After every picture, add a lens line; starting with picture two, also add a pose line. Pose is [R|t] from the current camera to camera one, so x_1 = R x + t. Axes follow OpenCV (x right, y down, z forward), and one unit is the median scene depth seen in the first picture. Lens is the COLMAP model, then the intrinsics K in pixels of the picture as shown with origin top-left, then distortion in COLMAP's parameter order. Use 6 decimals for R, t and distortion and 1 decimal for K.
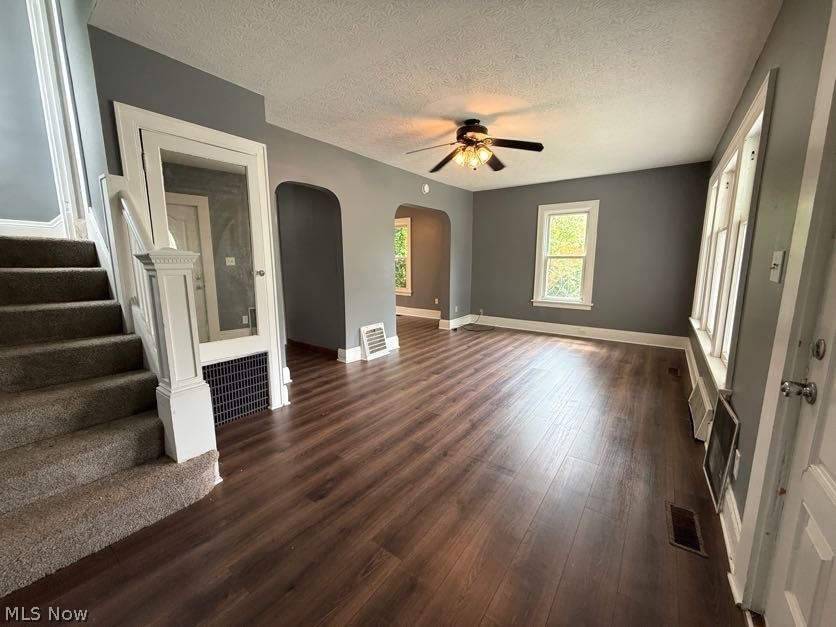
lens RADIAL K [[332.9, 0, 414.9], [0, 332.9, 313.1], [0, 0, 1]] dist [0.001051, 0.000137]
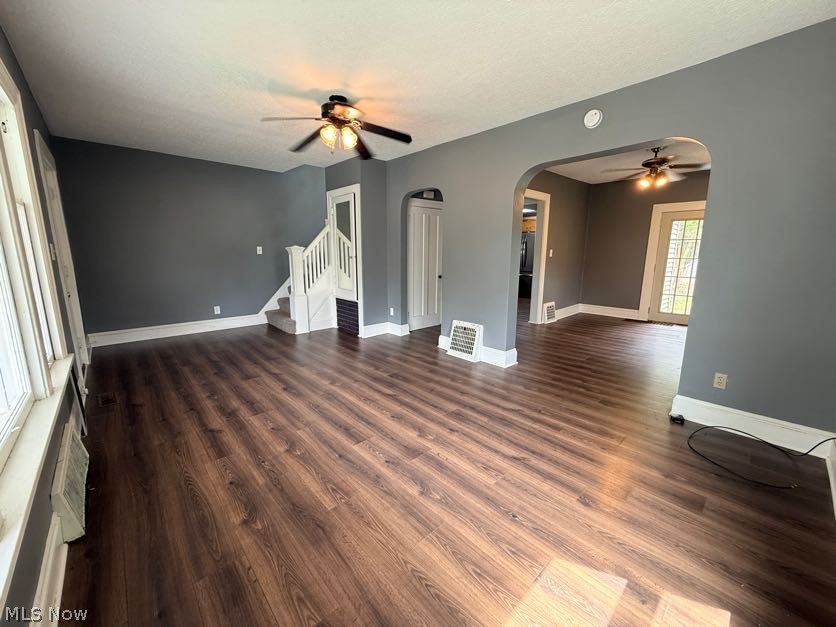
lens RADIAL K [[332.9, 0, 414.9], [0, 332.9, 313.1], [0, 0, 1]] dist [0.001051, 0.000137]
pose [[-0.187875, 0.180072, -0.965545, 0.898239], [-0.160391, 0.964230, 0.211036, -0.184352], [0.969009, 0.194513, -0.152273, 1.162293]]
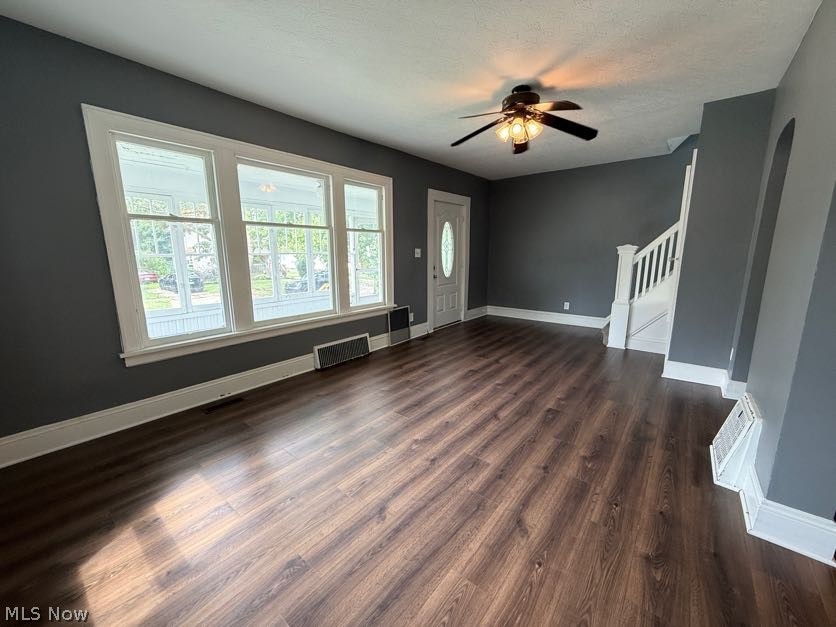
lens RADIAL K [[332.9, 0, 414.9], [0, 332.9, 313.1], [0, 0, 1]] dist [0.001051, 0.000137]
pose [[-0.998745, -0.000743, 0.050083, 0.321247], [0.016119, 0.941931, 0.335421, -0.256033], [-0.047424, 0.335807, -0.940736, 1.606542]]
